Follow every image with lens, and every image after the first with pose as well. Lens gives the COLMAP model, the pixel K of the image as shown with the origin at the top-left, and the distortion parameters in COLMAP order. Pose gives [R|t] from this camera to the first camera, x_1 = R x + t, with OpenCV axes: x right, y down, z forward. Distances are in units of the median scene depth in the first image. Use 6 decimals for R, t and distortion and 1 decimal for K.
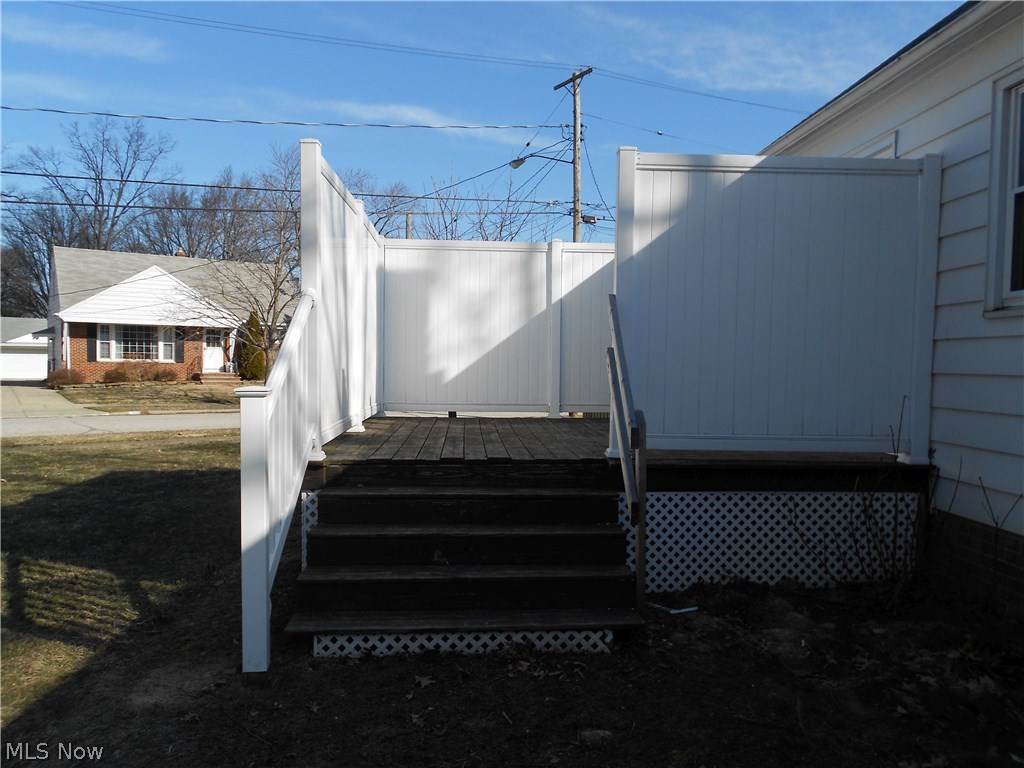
lens RADIAL K [[786.5, 0, 512.0], [0, 786.5, 384.0], [0, 0, 1]] dist [0.105124, -0.004486]
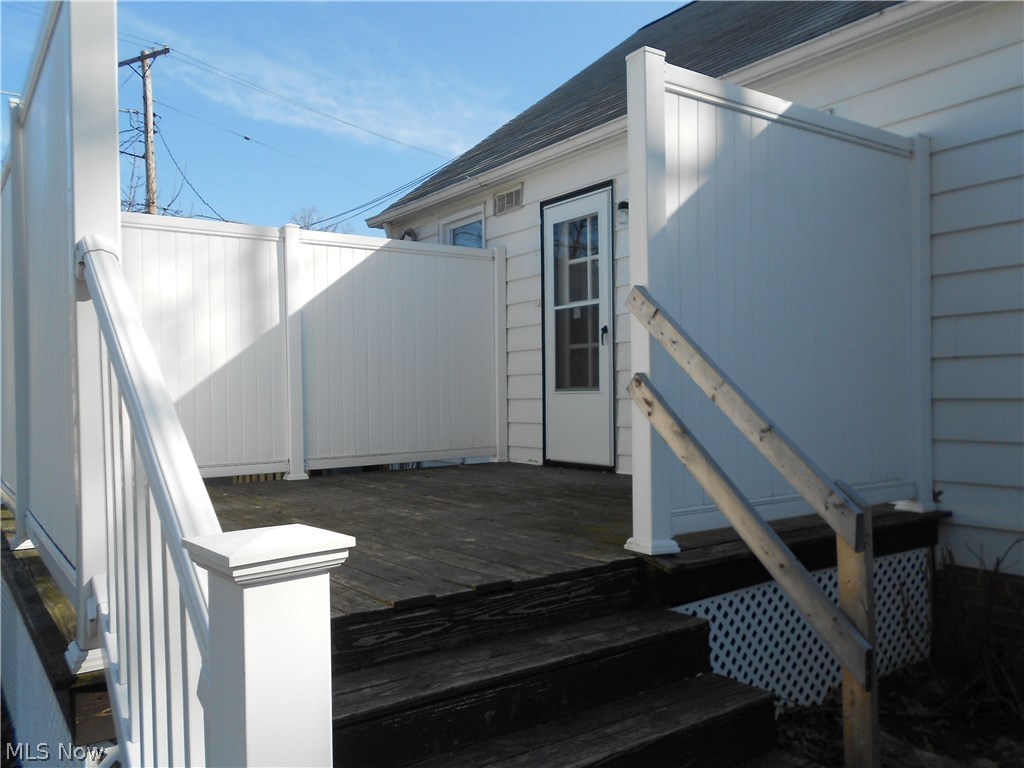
lens RADIAL K [[809.7, 0, 514.0], [0, 809.7, 388.0], [0, 0, 1]] dist [0.031803, 0.002844]
pose [[0.849312, -0.023059, 0.527387, -0.280714], [0.042486, 0.998791, -0.024749, -0.021935], [-0.526179, 0.043426, 0.849265, 0.515085]]
